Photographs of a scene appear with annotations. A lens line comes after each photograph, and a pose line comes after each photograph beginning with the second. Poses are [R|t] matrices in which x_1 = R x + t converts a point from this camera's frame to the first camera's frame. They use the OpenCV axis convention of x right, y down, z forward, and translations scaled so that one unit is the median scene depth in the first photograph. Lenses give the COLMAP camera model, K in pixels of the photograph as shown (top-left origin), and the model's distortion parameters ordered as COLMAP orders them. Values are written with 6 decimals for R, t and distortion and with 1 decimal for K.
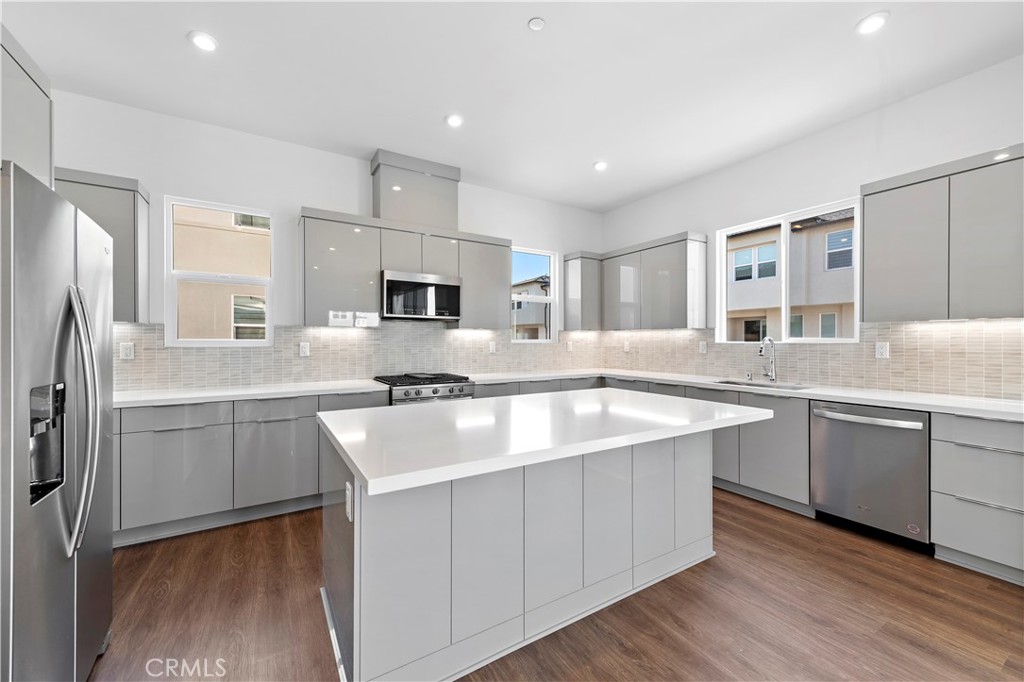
lens RADIAL K [[403.3, 0, 507.8], [0, 403.3, 343.7], [0, 0, 1]] dist [0.008212, -0.000912]
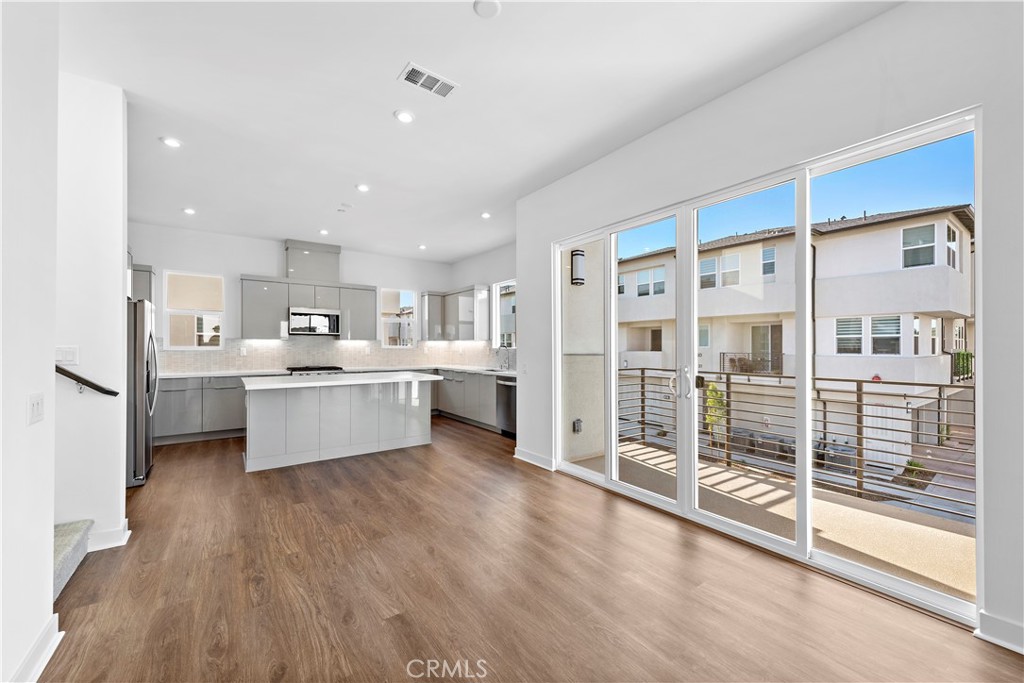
lens RADIAL K [[403.3, 0, 509.8], [0, 403.3, 347.4], [0, 0, 1]] dist [0.008212, -0.000912]
pose [[0.997409, 0.000317, 0.071946, 0.436207], [0.000098, 0.999983, -0.005768, 0.004164], [-0.071946, 0.005760, 0.997392, -0.695713]]
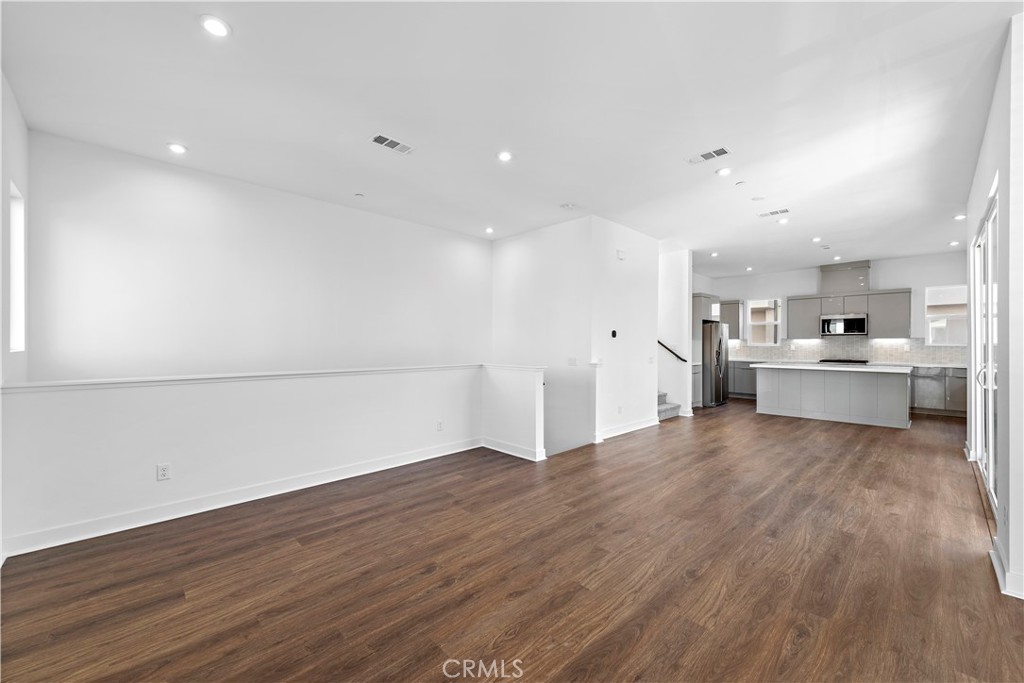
lens RADIAL K [[403.3, 0, 520.3], [0, 403.3, 346.2], [0, 0, 1]] dist [0.008212, -0.000912]
pose [[0.220723, 0.007129, -0.975311, 1.379635], [-0.009567, 0.999941, 0.005144, 0.007739], [0.975290, 0.008195, 0.220778, -1.082597]]
